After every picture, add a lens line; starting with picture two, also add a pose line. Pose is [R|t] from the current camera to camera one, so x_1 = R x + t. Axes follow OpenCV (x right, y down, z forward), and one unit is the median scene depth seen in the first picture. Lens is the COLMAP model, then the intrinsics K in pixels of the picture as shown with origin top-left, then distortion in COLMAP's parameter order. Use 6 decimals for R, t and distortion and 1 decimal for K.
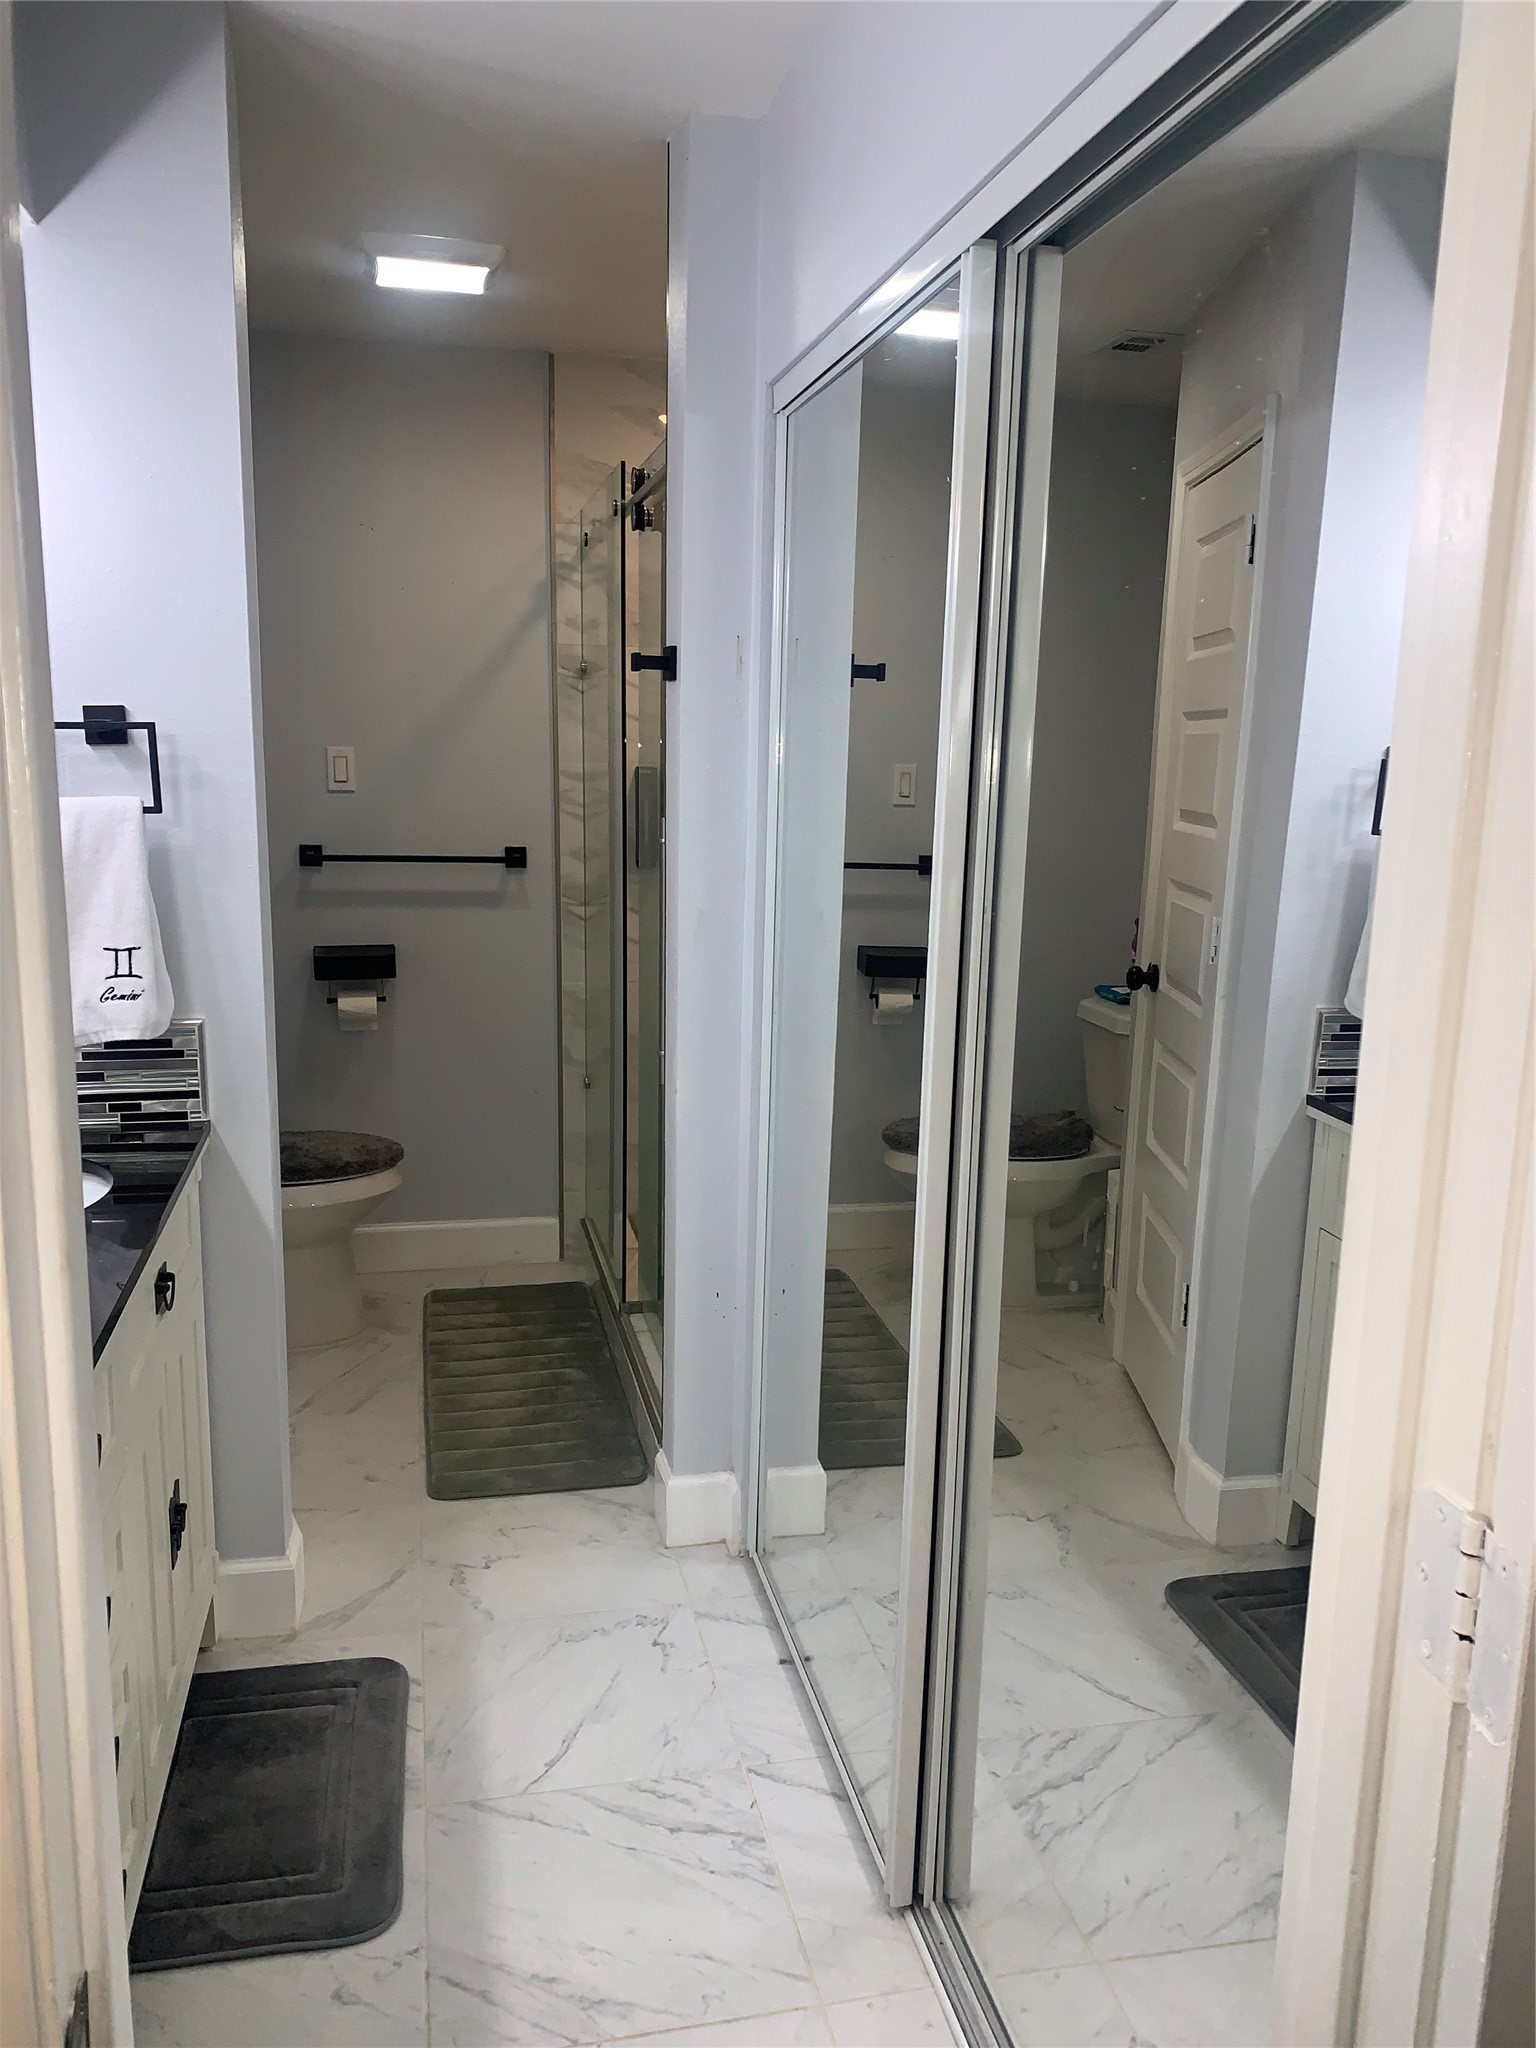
lens RADIAL K [[1528.8, 0, 752.0], [0, 1528.8, 1020.1], [0, 0, 1]] dist [0.036564, -0.025886]
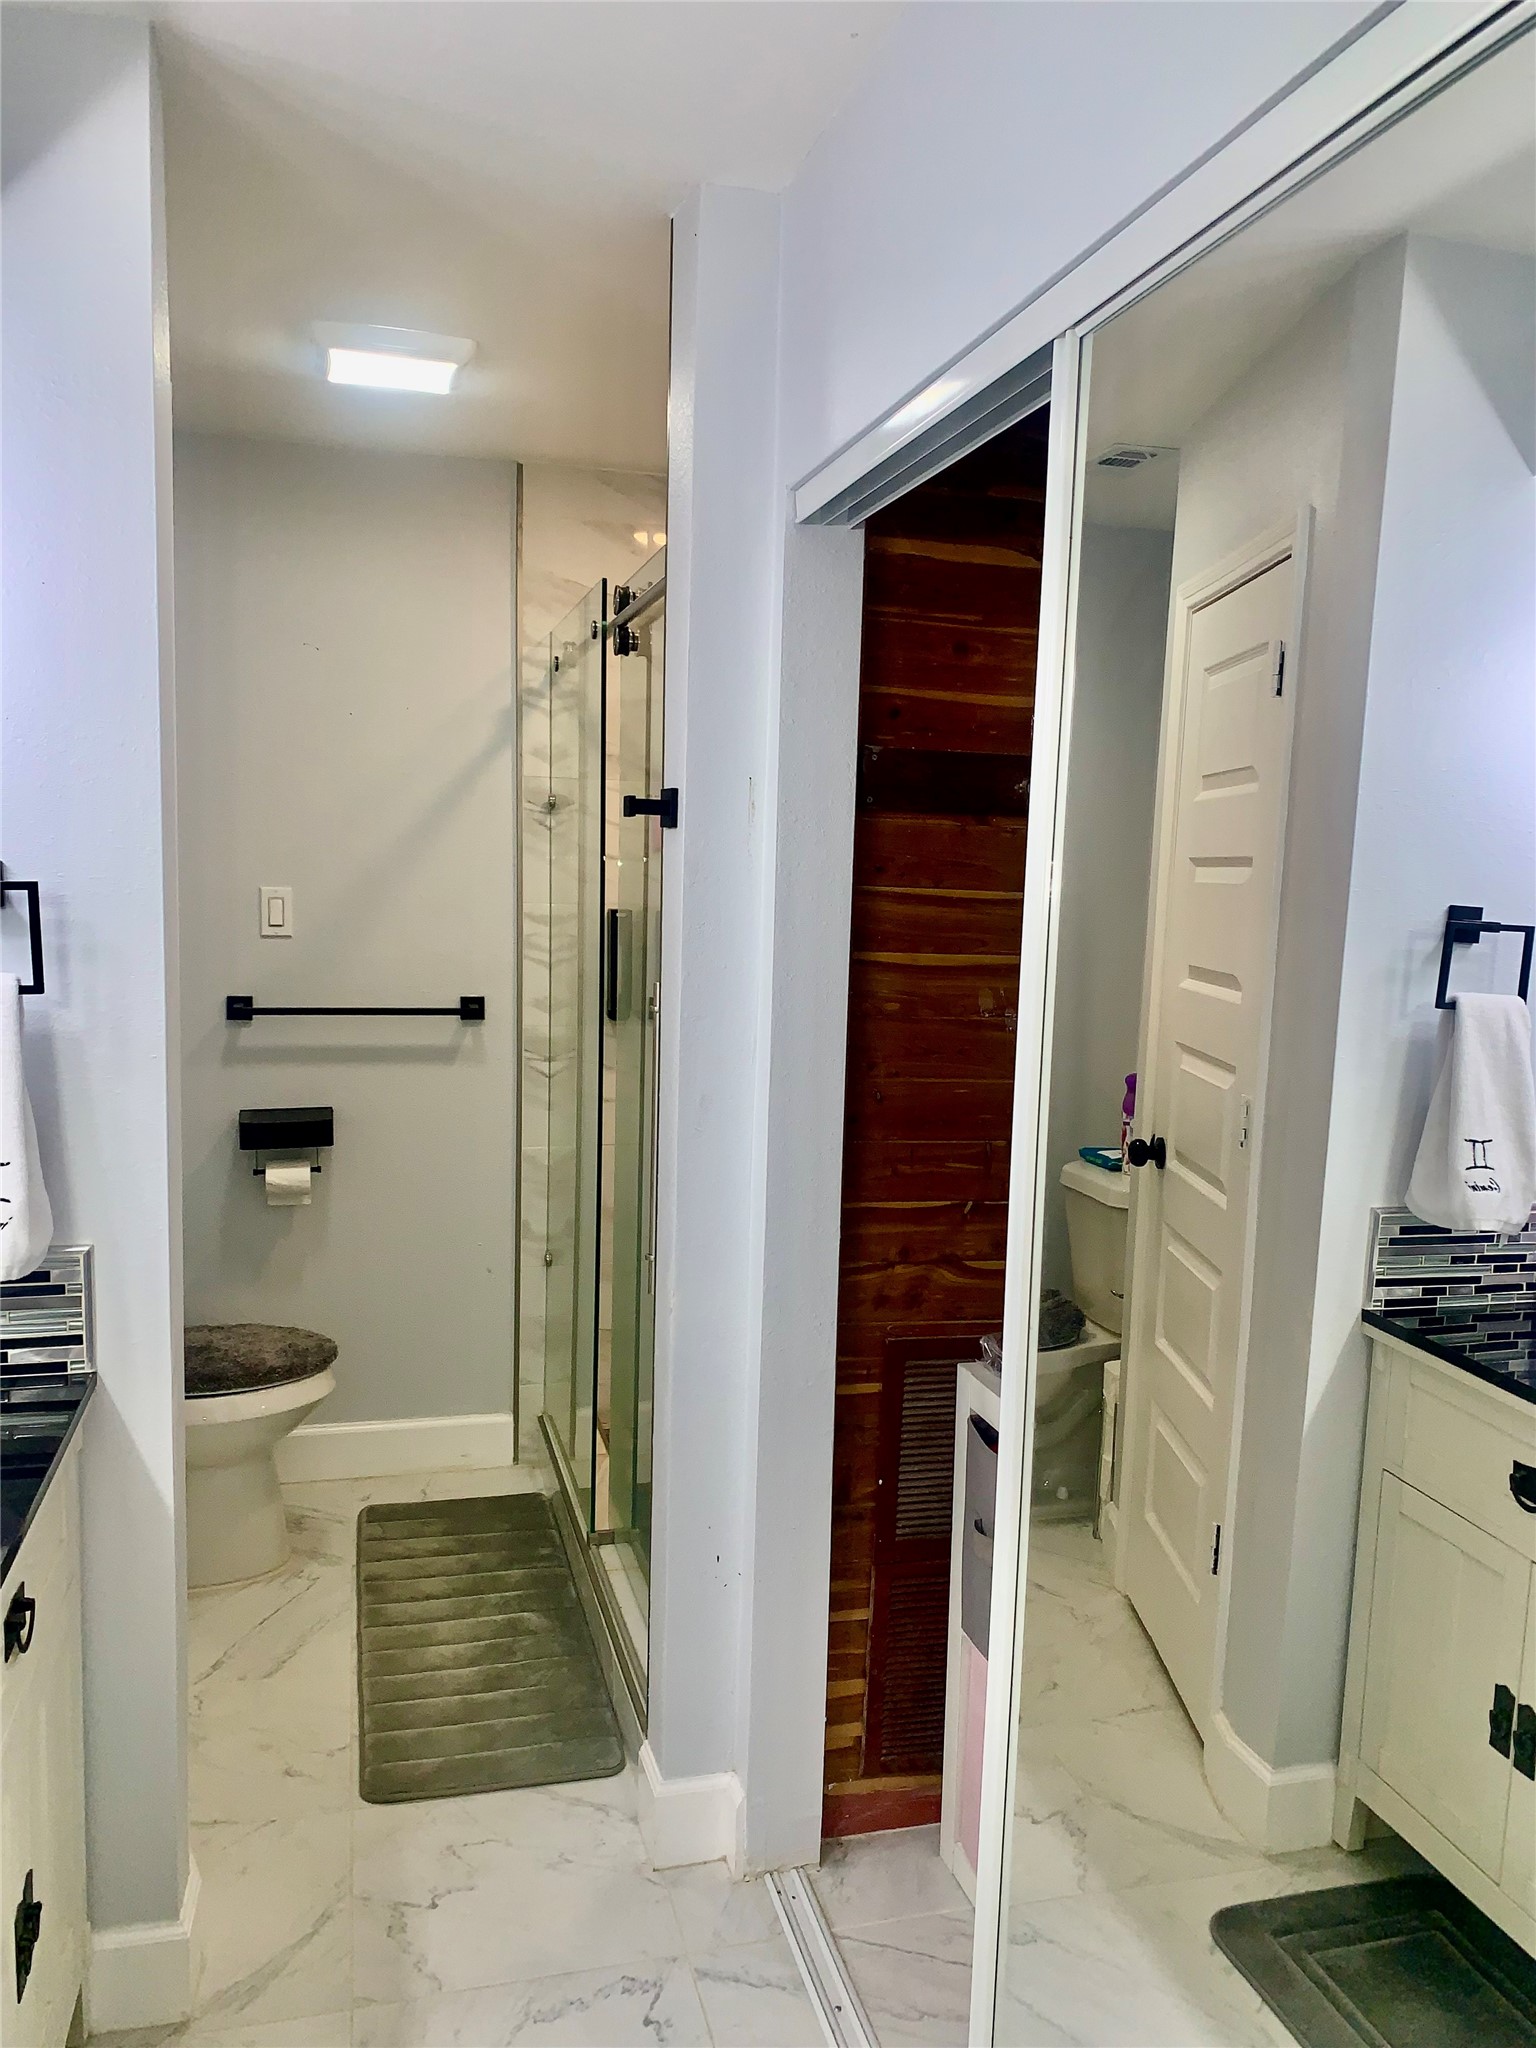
lens RADIAL K [[1528.8, 0, 774.8], [0, 1528.8, 1034.0], [0, 0, 1]] dist [0.036564, -0.025886]
pose [[0.998519, 0.005359, 0.054149, -0.030084], [-0.001698, 0.997723, -0.067430, -0.036680], [-0.054387, 0.067239, 0.996254, 0.113934]]
